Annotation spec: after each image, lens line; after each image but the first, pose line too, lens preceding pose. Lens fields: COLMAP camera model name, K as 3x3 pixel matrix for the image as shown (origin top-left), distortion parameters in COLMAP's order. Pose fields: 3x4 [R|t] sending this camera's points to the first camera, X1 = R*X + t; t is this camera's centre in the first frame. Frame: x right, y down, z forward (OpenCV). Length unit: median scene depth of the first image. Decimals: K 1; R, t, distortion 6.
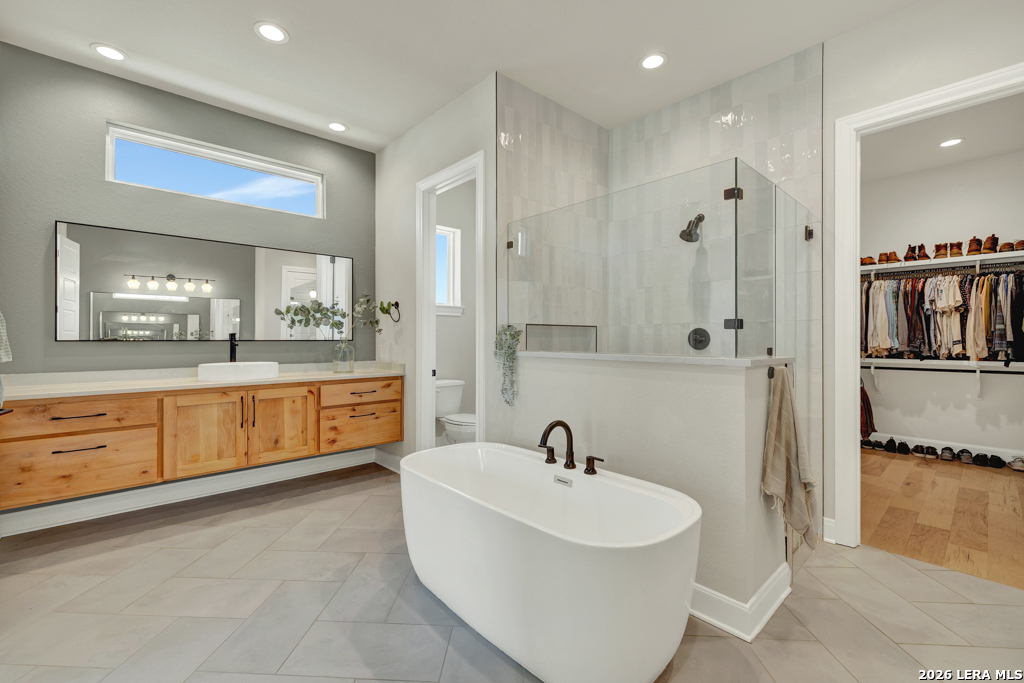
lens RADIAL K [[436.7, 0, 506.8], [0, 436.7, 337.1], [0, 0, 1]] dist [0.002049, 0.000280]
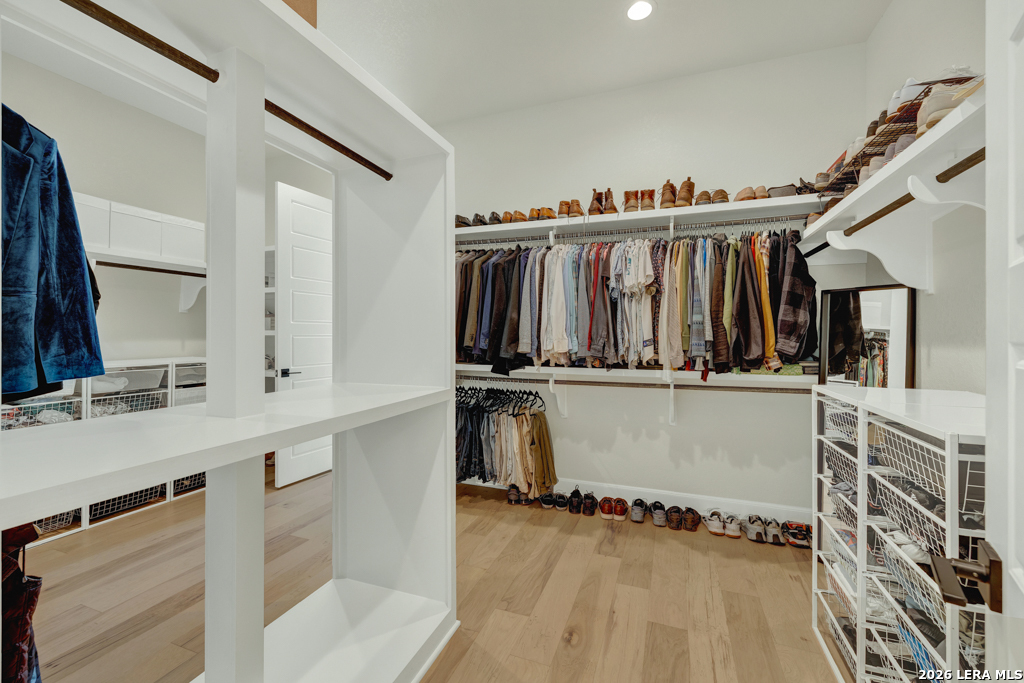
lens RADIAL K [[436.7, 0, 506.8], [0, 436.7, 337.1], [0, 0, 1]] dist [0.002049, 0.000280]
pose [[0.892932, -0.002541, 0.450185, 0.575024], [0.000114, 0.999985, 0.005417, 0.001004], [-0.450192, -0.004786, 0.892919, 0.540595]]
